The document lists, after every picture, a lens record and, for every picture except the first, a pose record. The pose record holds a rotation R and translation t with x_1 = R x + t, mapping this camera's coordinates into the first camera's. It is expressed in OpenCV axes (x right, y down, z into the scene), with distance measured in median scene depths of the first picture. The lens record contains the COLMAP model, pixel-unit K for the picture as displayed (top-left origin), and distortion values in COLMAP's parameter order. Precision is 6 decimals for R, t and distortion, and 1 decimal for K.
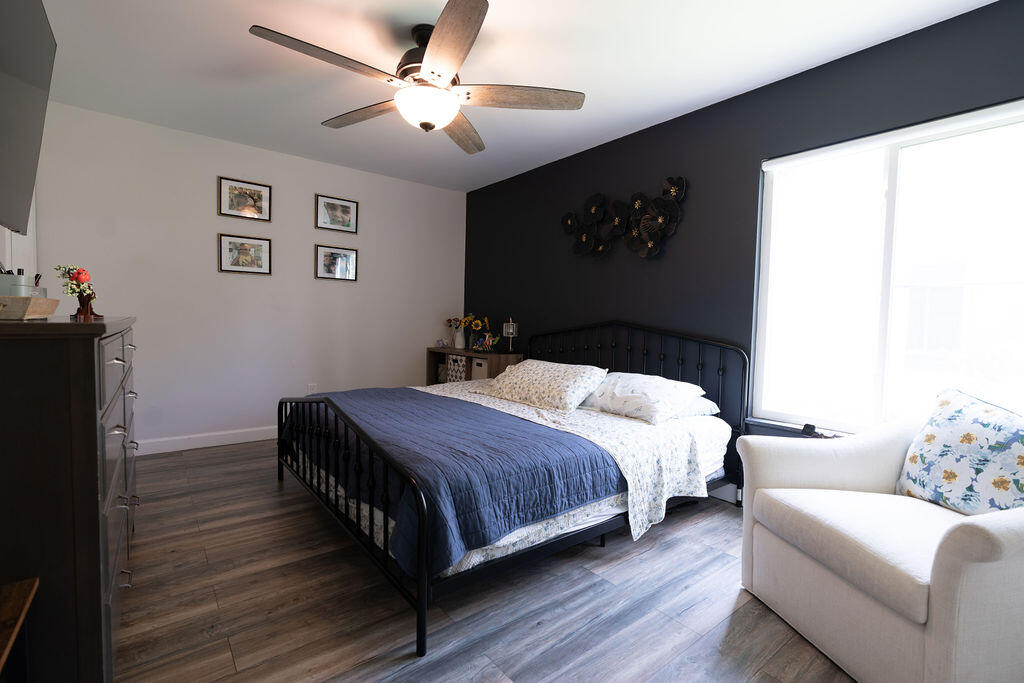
lens RADIAL K [[463.6, 0, 514.0], [0, 463.6, 345.4], [0, 0, 1]] dist [-0.001250, -0.001322]
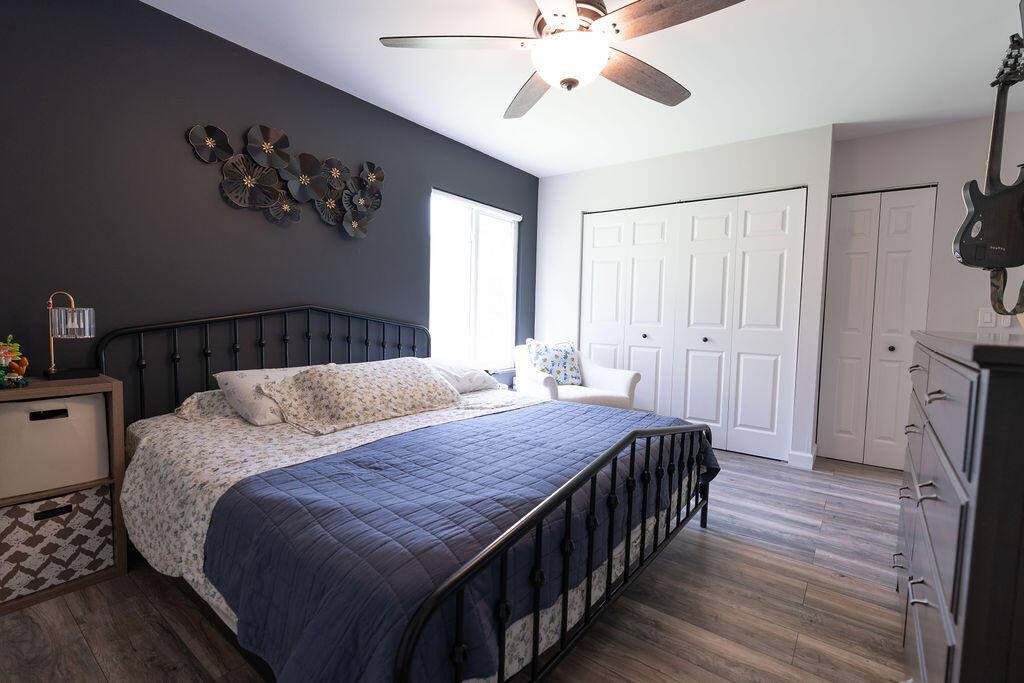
lens RADIAL K [[463.6, 0, 513.7], [0, 463.6, 340.7], [0, 0, 1]] dist [-0.001250, -0.001322]
pose [[-0.247710, -0.085569, 0.965048, -1.277759], [0.020278, 0.995416, 0.093467, -0.114592], [-0.968622, 0.042722, -0.244840, 1.668857]]
